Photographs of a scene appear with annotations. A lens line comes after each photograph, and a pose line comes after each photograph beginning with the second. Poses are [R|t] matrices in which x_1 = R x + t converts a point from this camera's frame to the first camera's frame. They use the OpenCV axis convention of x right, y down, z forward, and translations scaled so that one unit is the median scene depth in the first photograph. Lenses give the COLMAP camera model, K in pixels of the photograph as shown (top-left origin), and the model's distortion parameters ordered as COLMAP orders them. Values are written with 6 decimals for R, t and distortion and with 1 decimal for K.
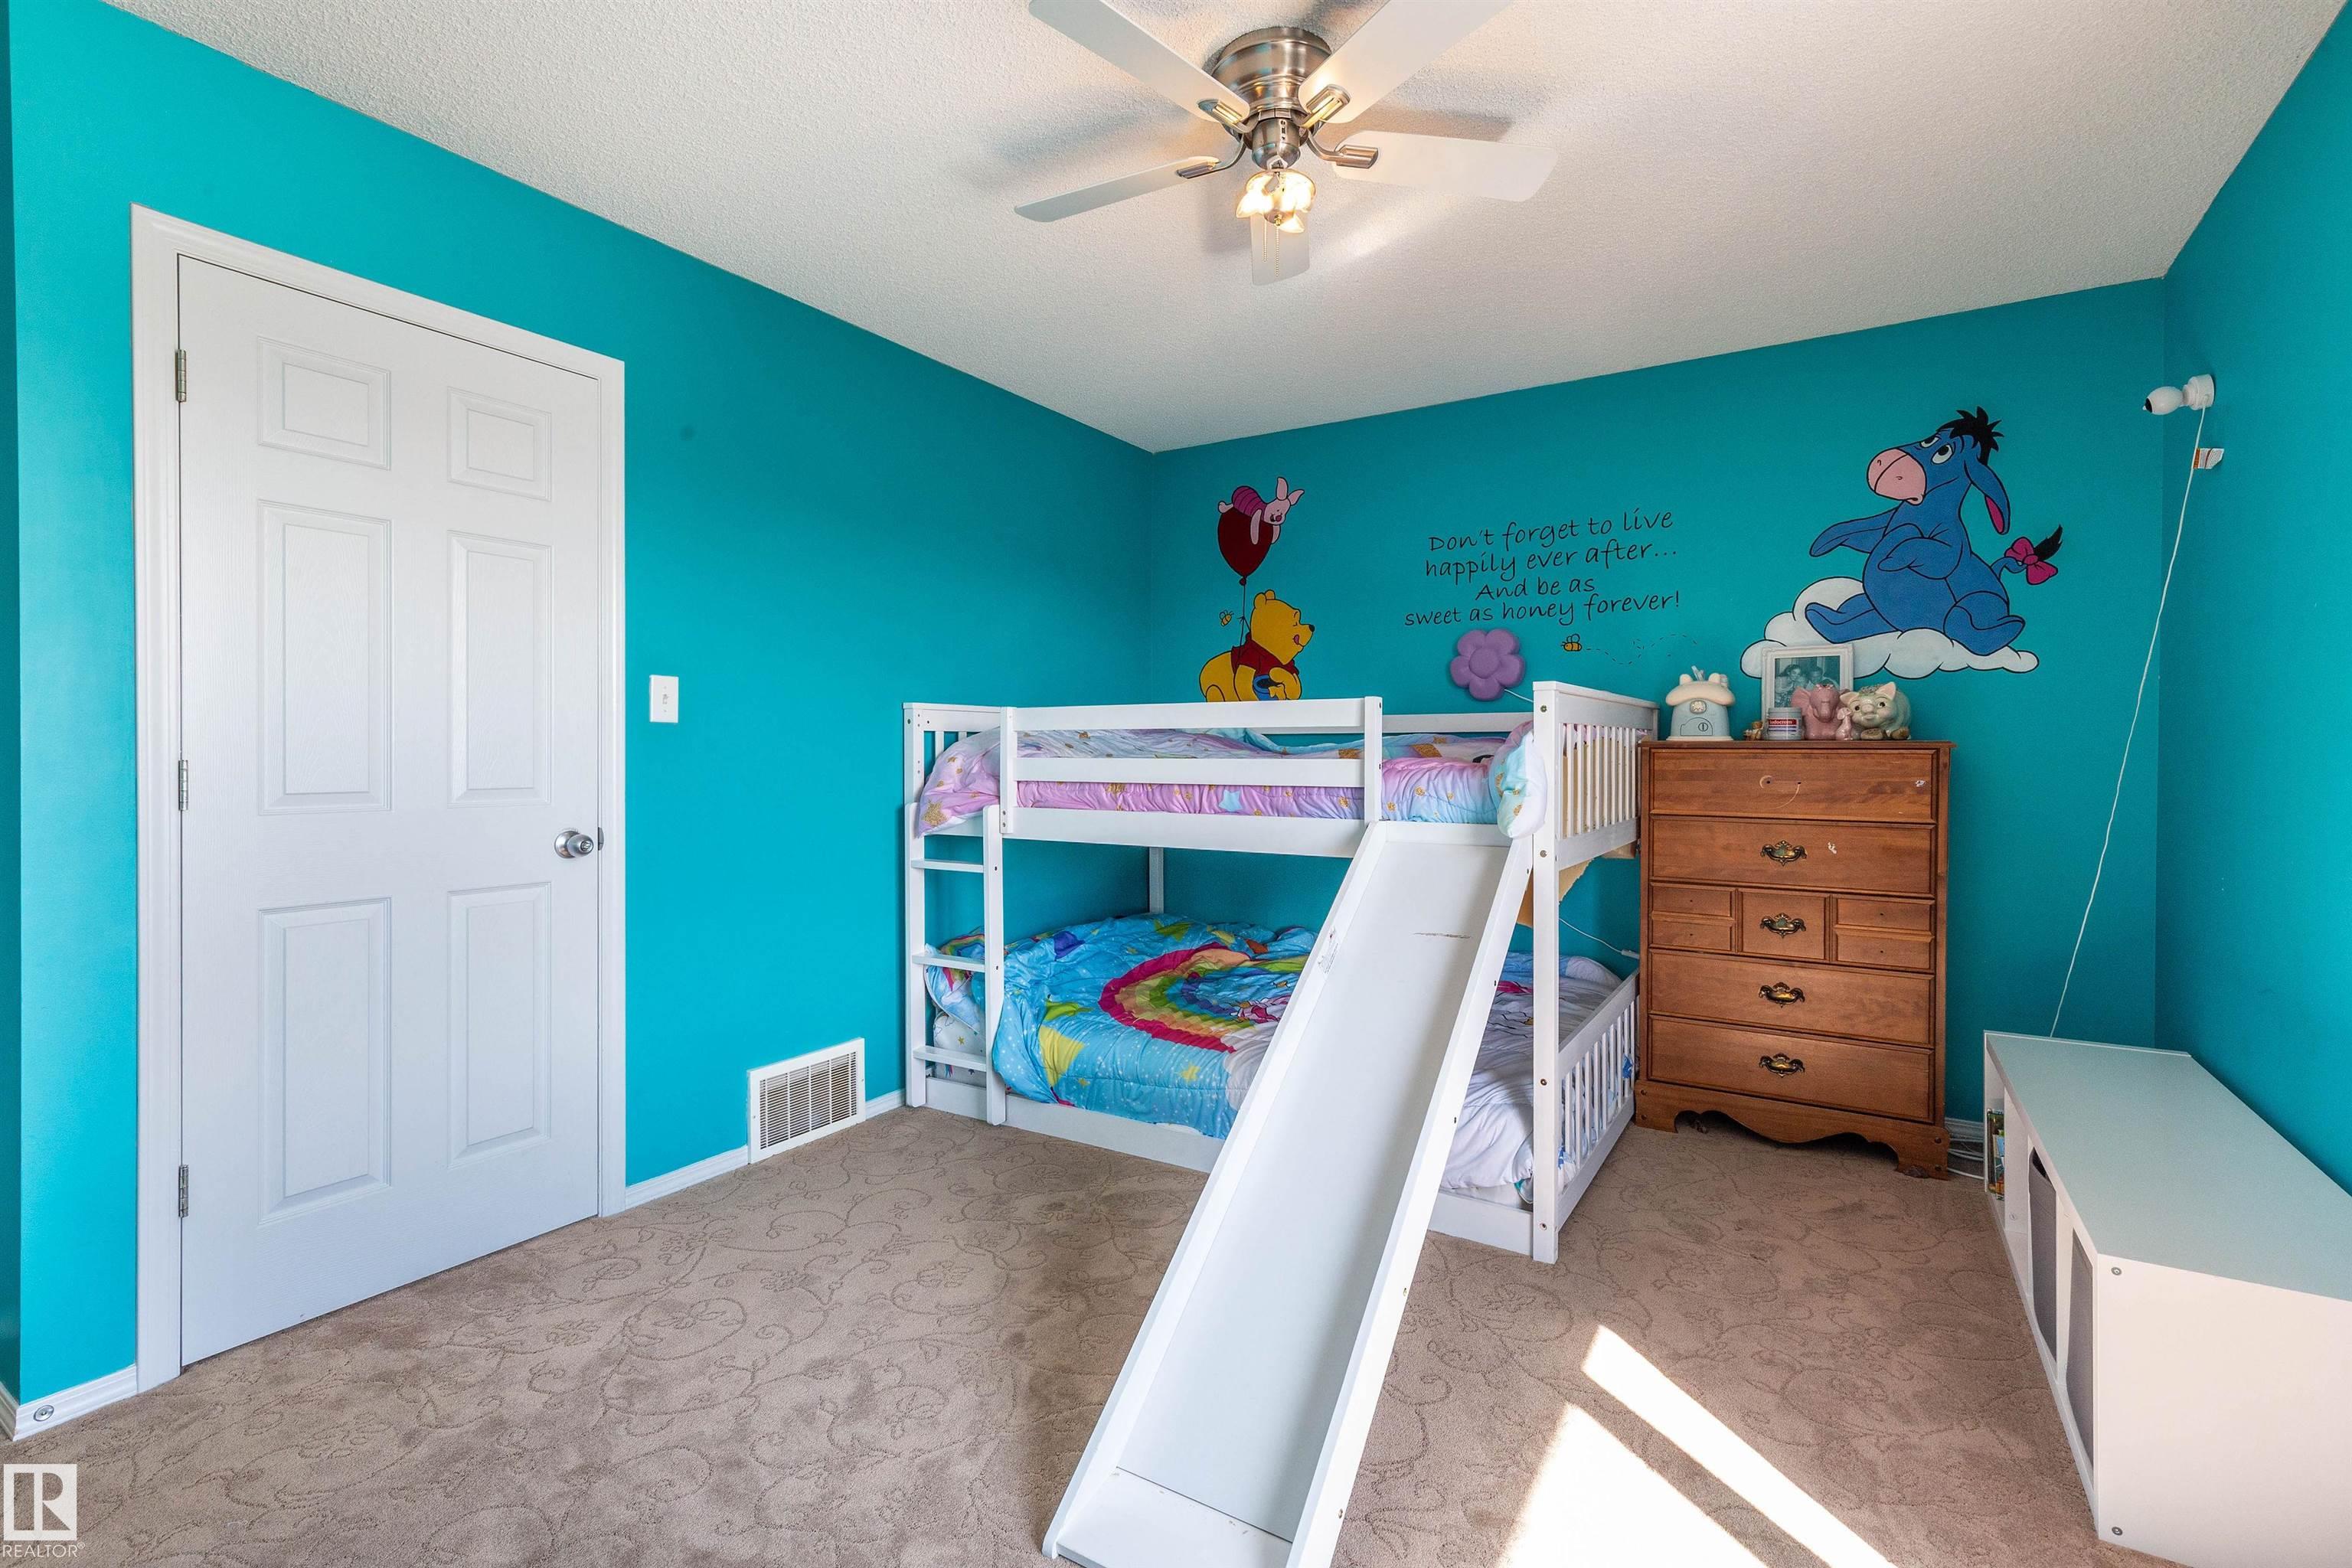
lens RADIAL K [[1076.3, 0, 1191.0], [0, 1076.3, 765.3], [0, 0, 1]] dist [-0.001239, 0.000736]
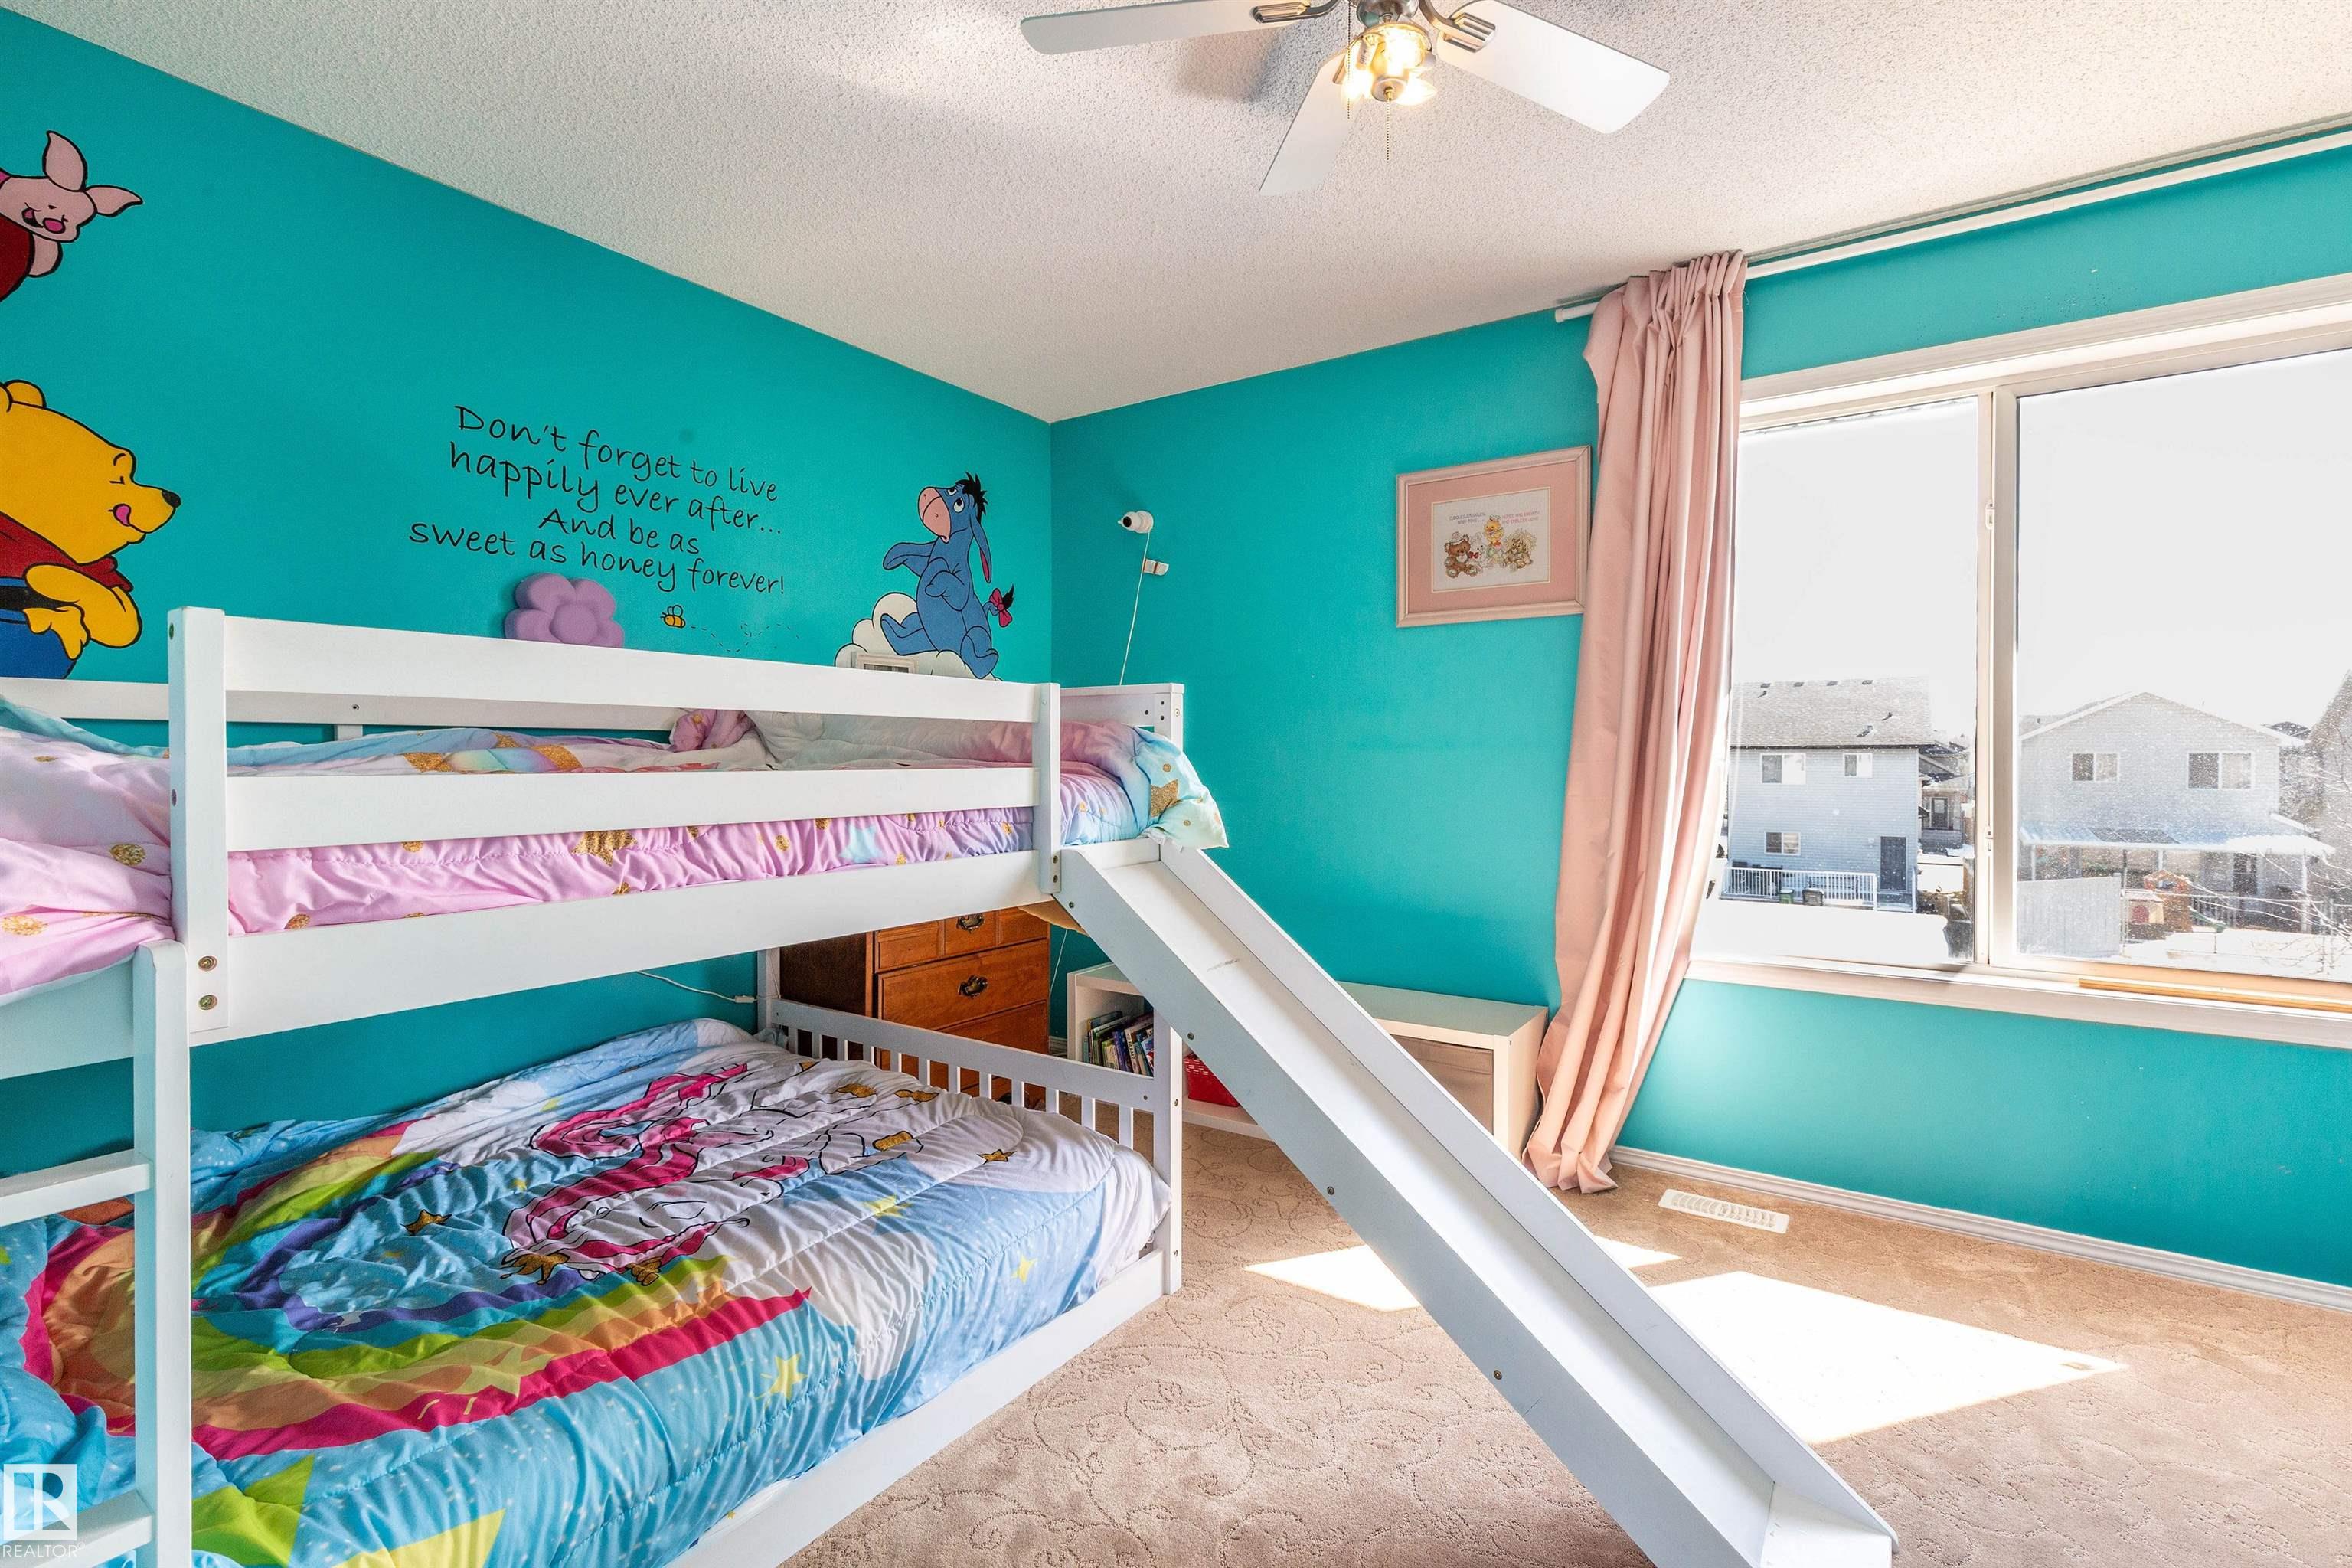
lens RADIAL K [[1076.3, 0, 1191.0], [0, 1076.3, 765.3], [0, 0, 1]] dist [-0.001239, 0.000736]
pose [[0.021241, -0.007666, 0.999745, -0.450440], [0.013666, 0.999879, 0.007377, -0.009055], [-0.999681, 0.013506, 0.021343, 0.687212]]
